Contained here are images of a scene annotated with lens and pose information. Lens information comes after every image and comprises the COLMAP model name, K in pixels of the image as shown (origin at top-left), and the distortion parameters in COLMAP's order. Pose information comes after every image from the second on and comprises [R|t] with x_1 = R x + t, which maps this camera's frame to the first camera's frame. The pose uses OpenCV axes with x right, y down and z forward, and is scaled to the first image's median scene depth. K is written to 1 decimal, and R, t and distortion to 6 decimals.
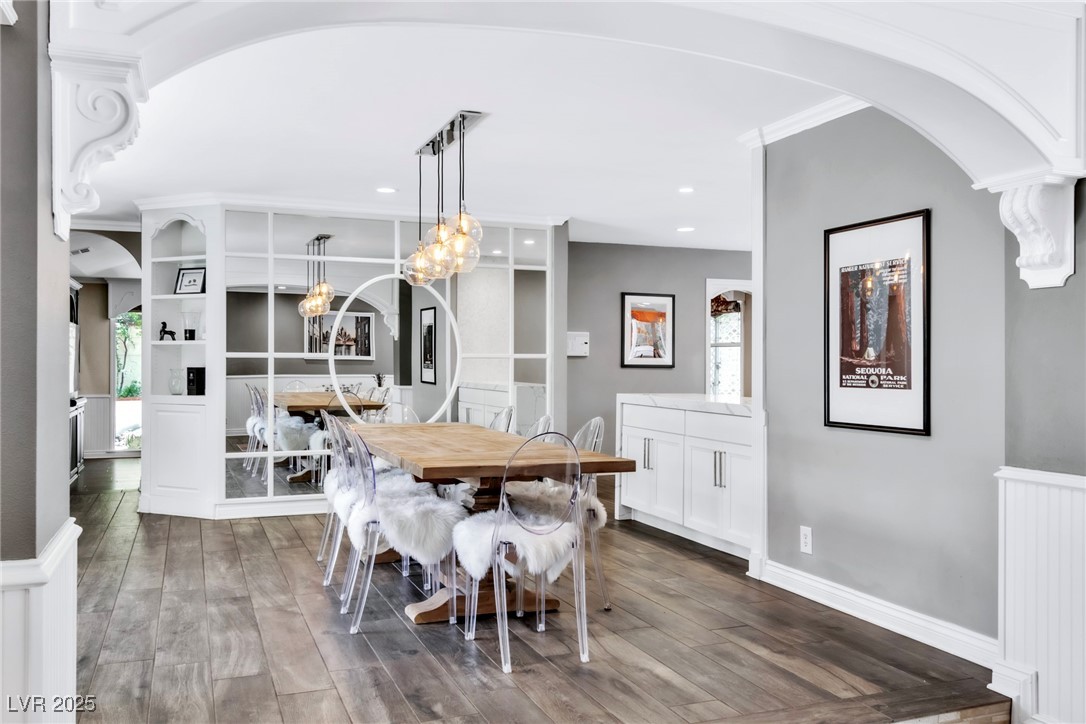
lens RADIAL K [[911.8, 0, 543.0], [0, 911.8, 362.0], [0, 0, 1]] dist [0.008993, 0.005419]
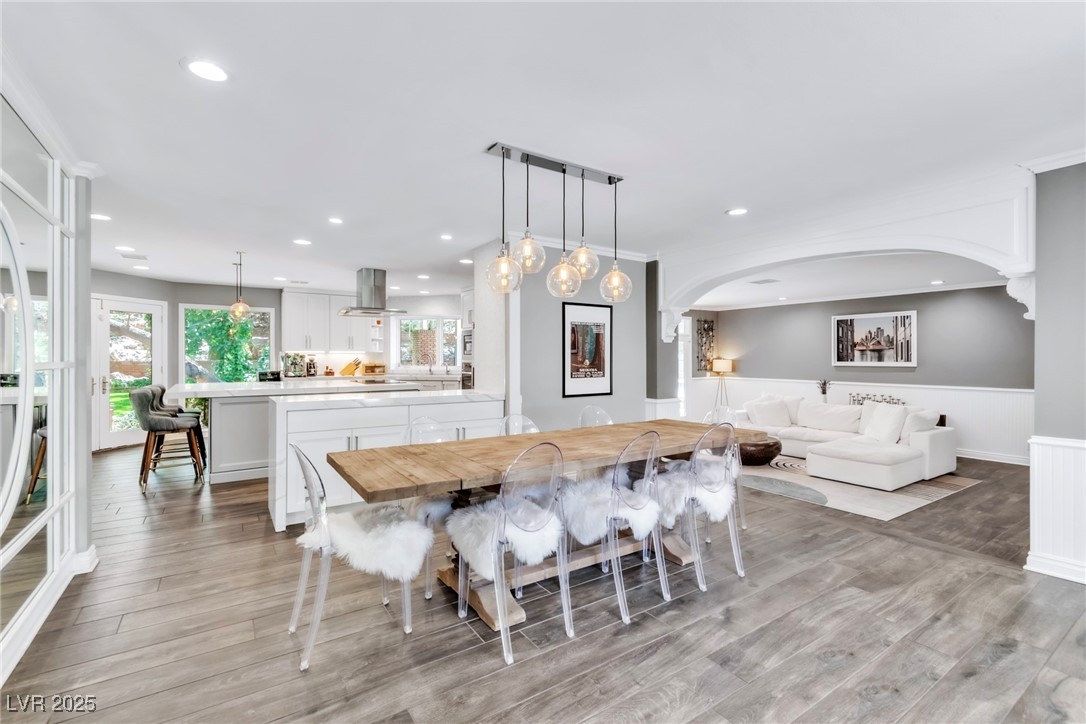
lens RADIAL K [[485.1, 0, 551.6], [0, 485.1, 358.7], [0, 0, 1]] dist [-0.000612, -0.000061]
pose [[-0.222698, -0.005737, 0.974871, -0.837800], [-0.000890, 0.999983, 0.005681, -0.026439], [-0.974887, 0.000397, -0.222700, 1.429031]]
